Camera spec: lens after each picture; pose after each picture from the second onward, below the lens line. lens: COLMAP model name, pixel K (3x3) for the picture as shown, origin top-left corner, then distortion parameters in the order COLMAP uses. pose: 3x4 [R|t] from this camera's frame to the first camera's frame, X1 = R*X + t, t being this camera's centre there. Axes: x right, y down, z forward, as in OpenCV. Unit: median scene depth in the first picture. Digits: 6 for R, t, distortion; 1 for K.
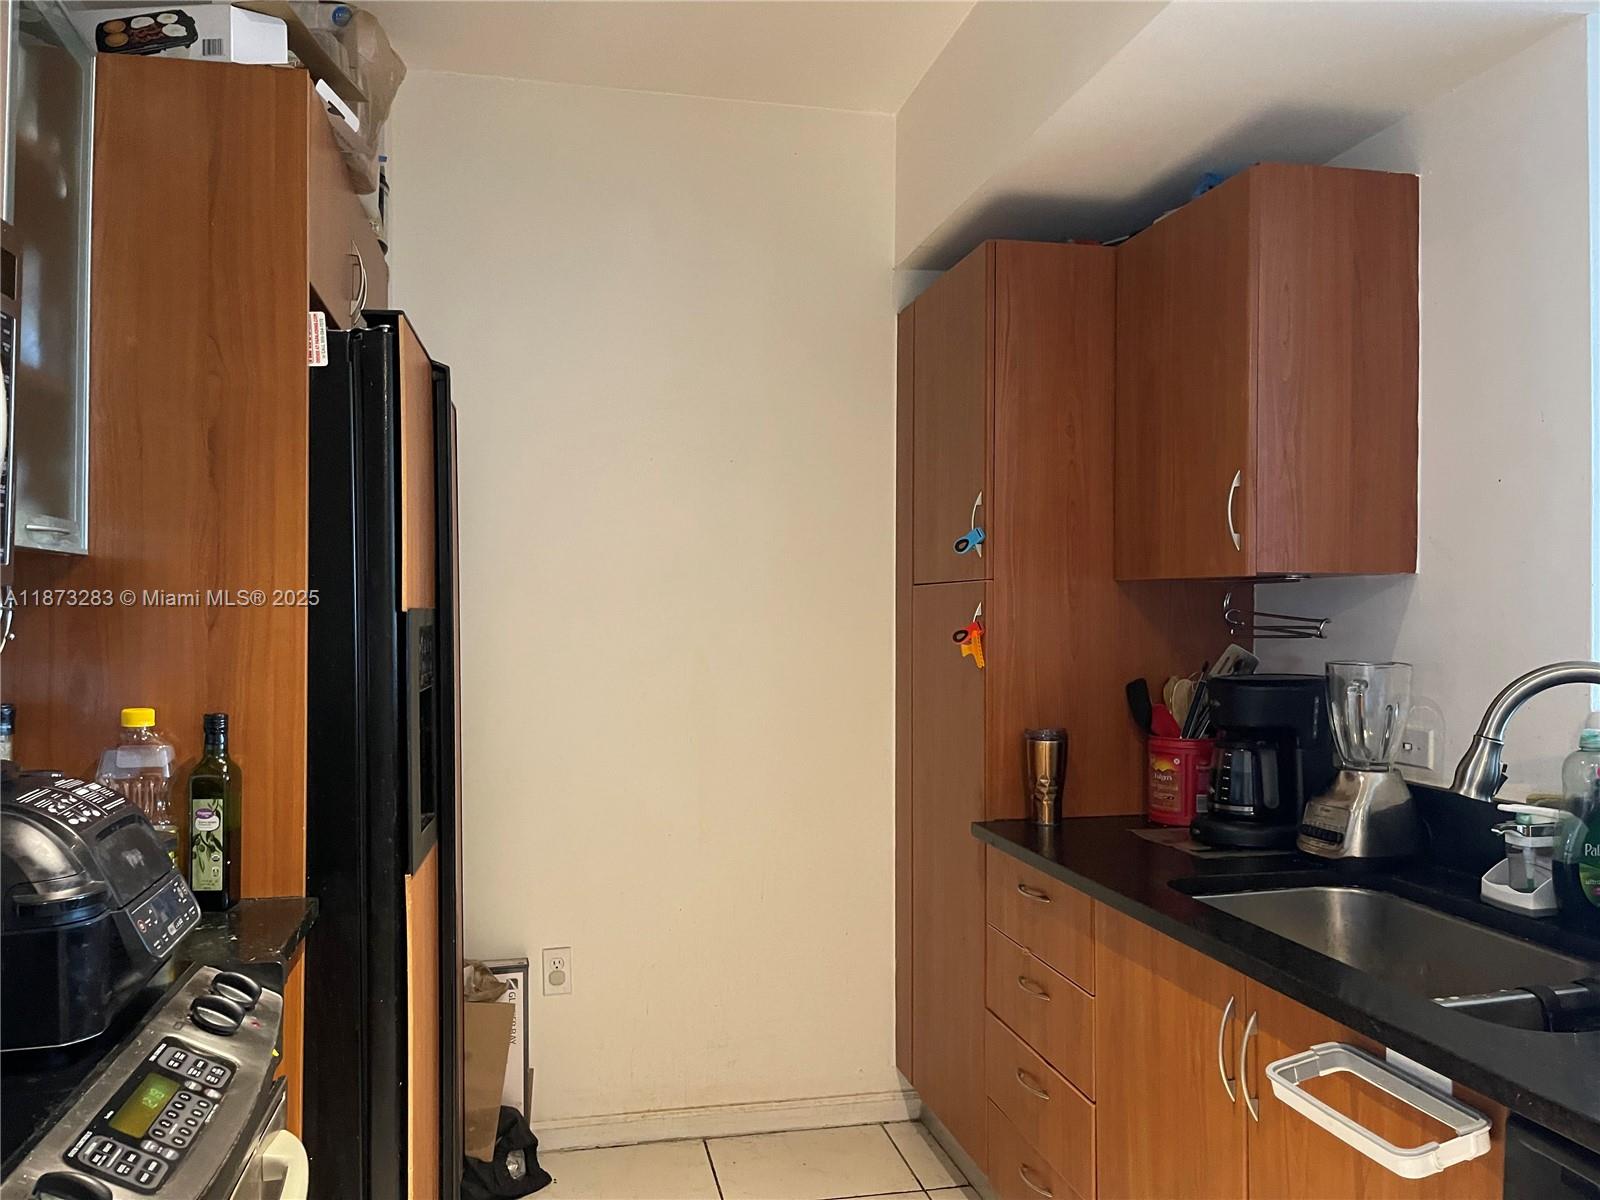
lens RADIAL K [[1198.5, 0, 787.6], [0, 1198.5, 609.7], [0, 0, 1]] dist [0.040187, -0.075127]
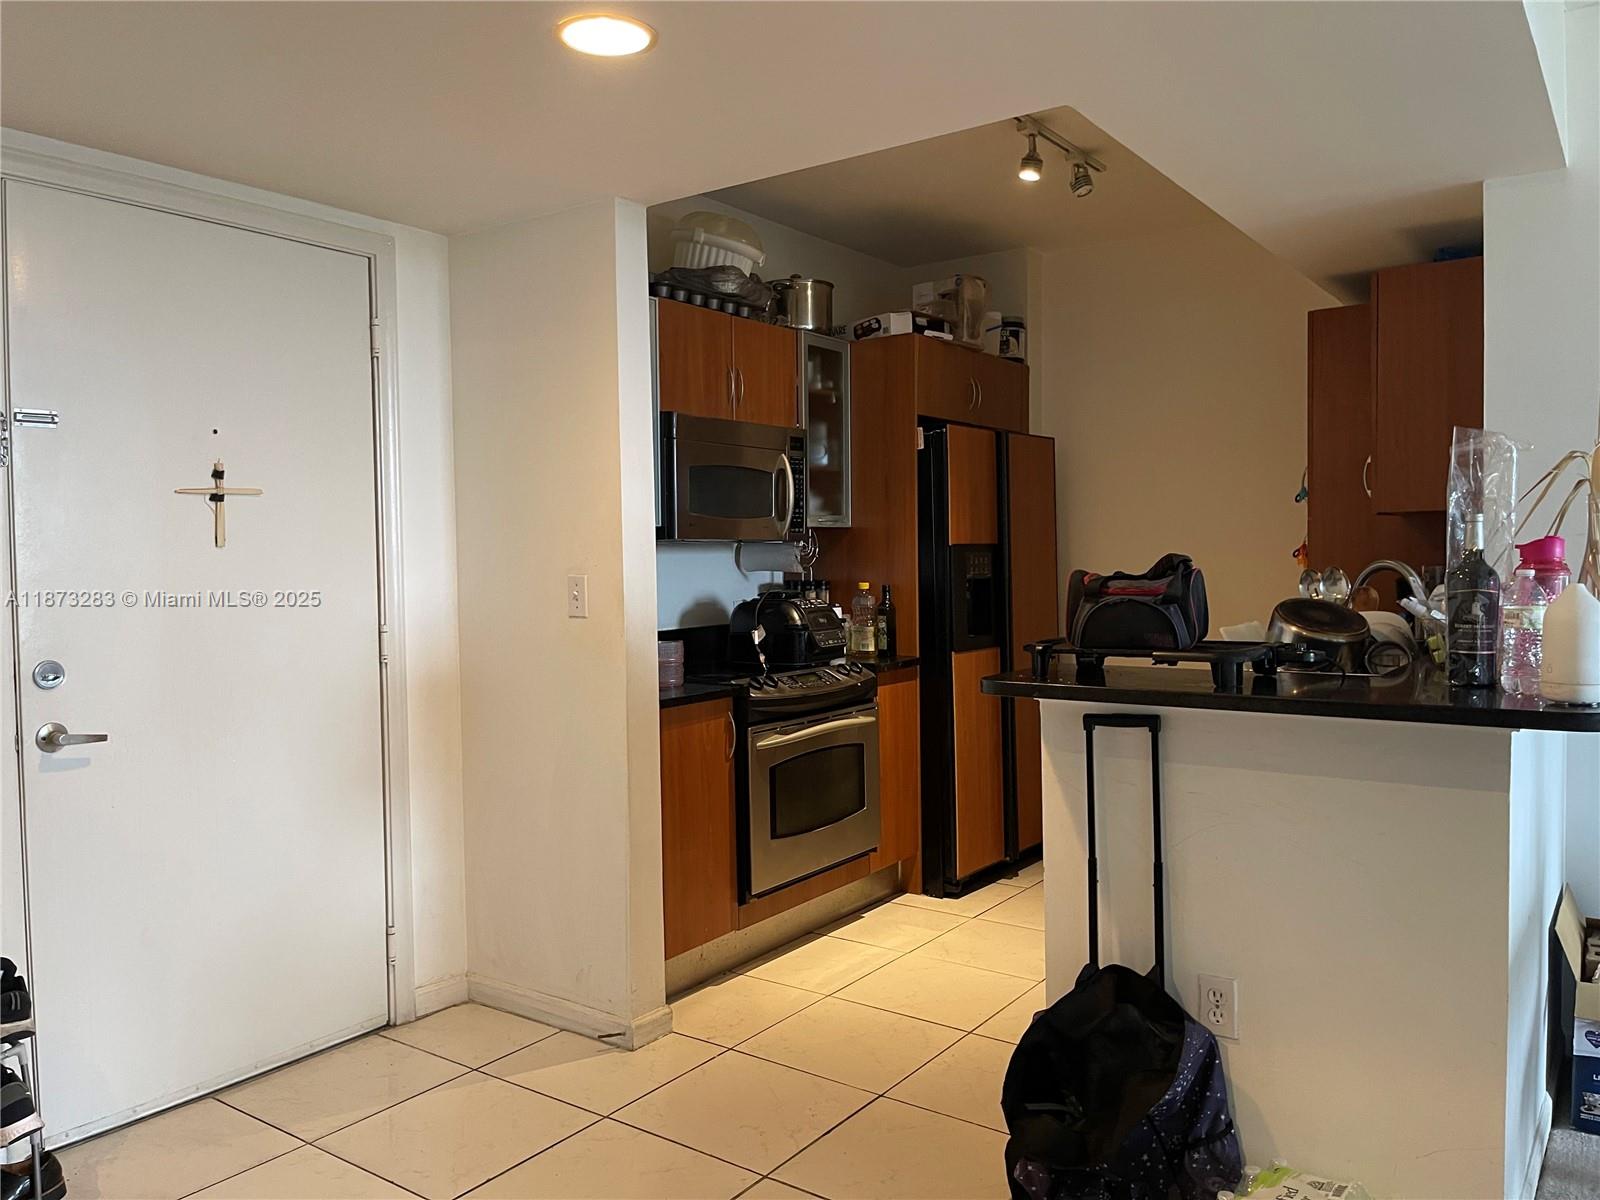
lens RADIAL K [[1198.5, 0, 796.5], [0, 1198.5, 597.6], [0, 0, 1]] dist [0.040187, -0.075127]
pose [[0.670488, 0.013258, -0.741802, 1.285263], [0.023736, 0.998945, 0.039308, 0.004113], [0.741540, -0.043963, 0.669466, -0.881274]]
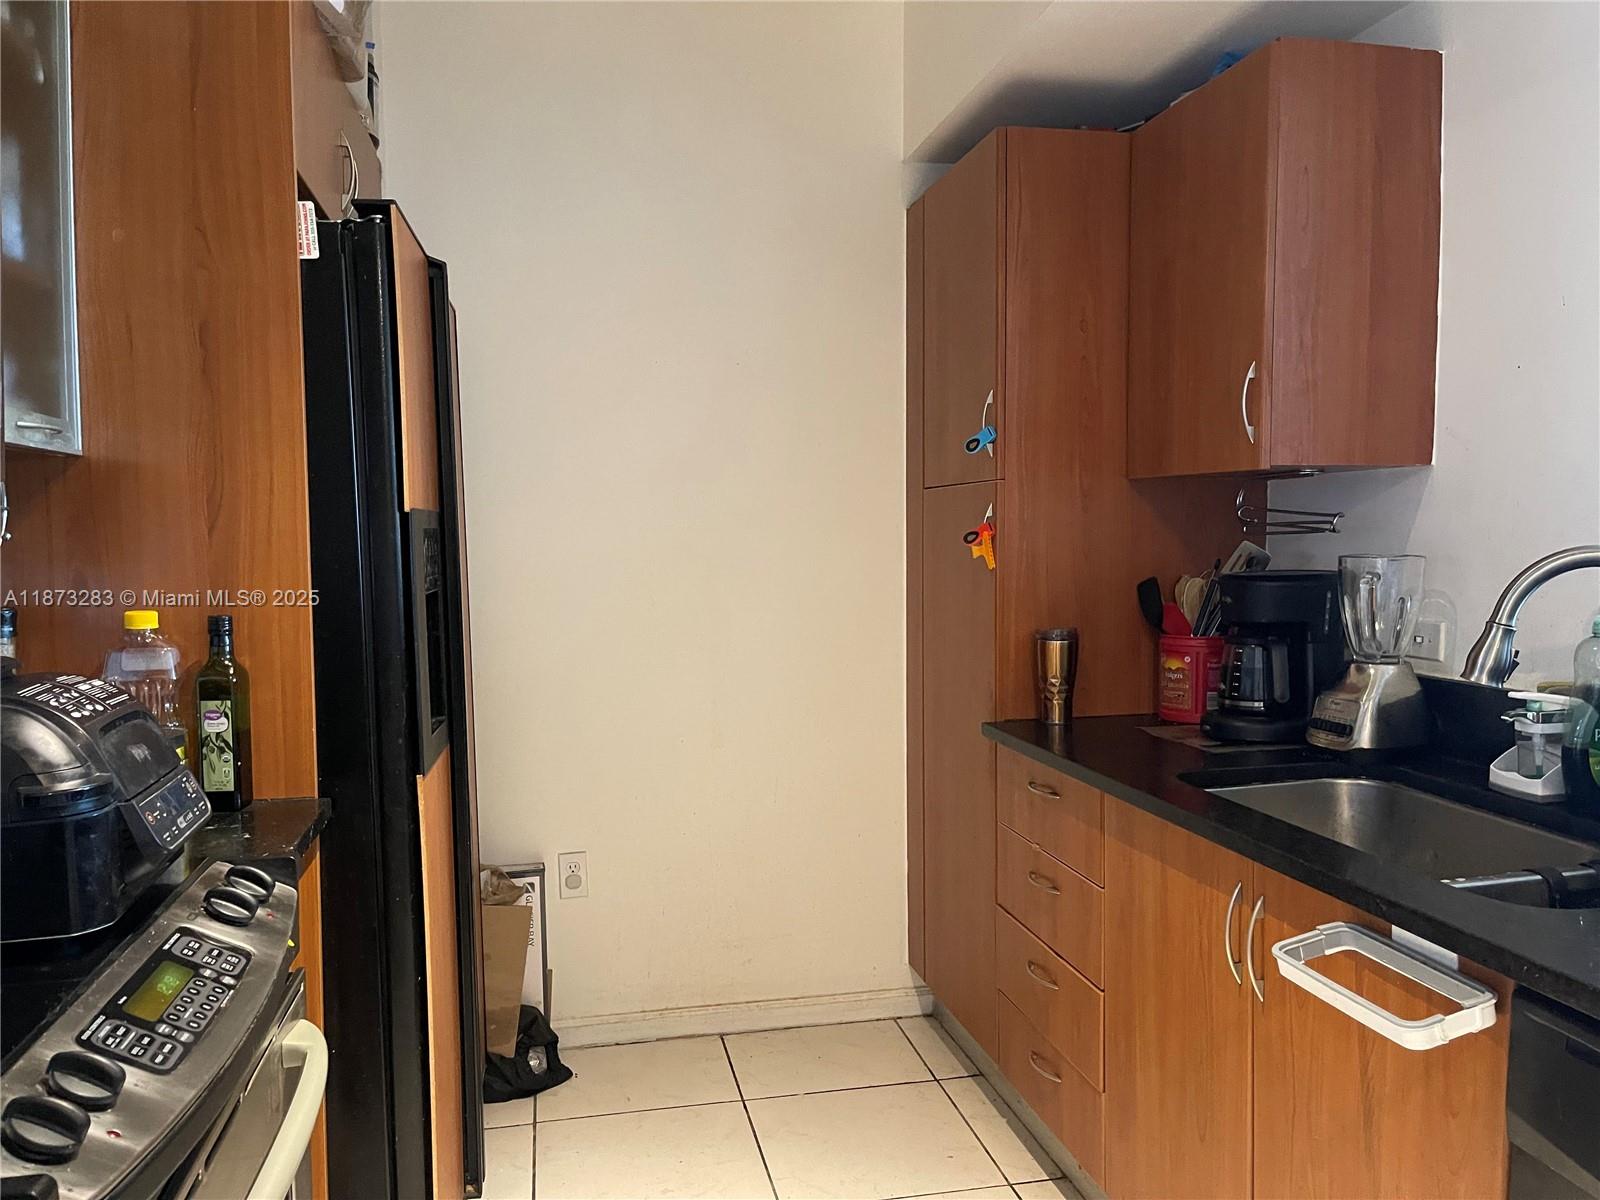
lens RADIAL K [[1198.5, 0, 802.1], [0, 1198.5, 611.3], [0, 0, 1]] dist [0.040187, -0.075127]
pose [[0.999933, -0.011455, 0.001693, 0.002880], [0.011310, 0.997531, 0.069305, 0.018230], [-0.002483, -0.069281, 0.997594, 0.009050]]
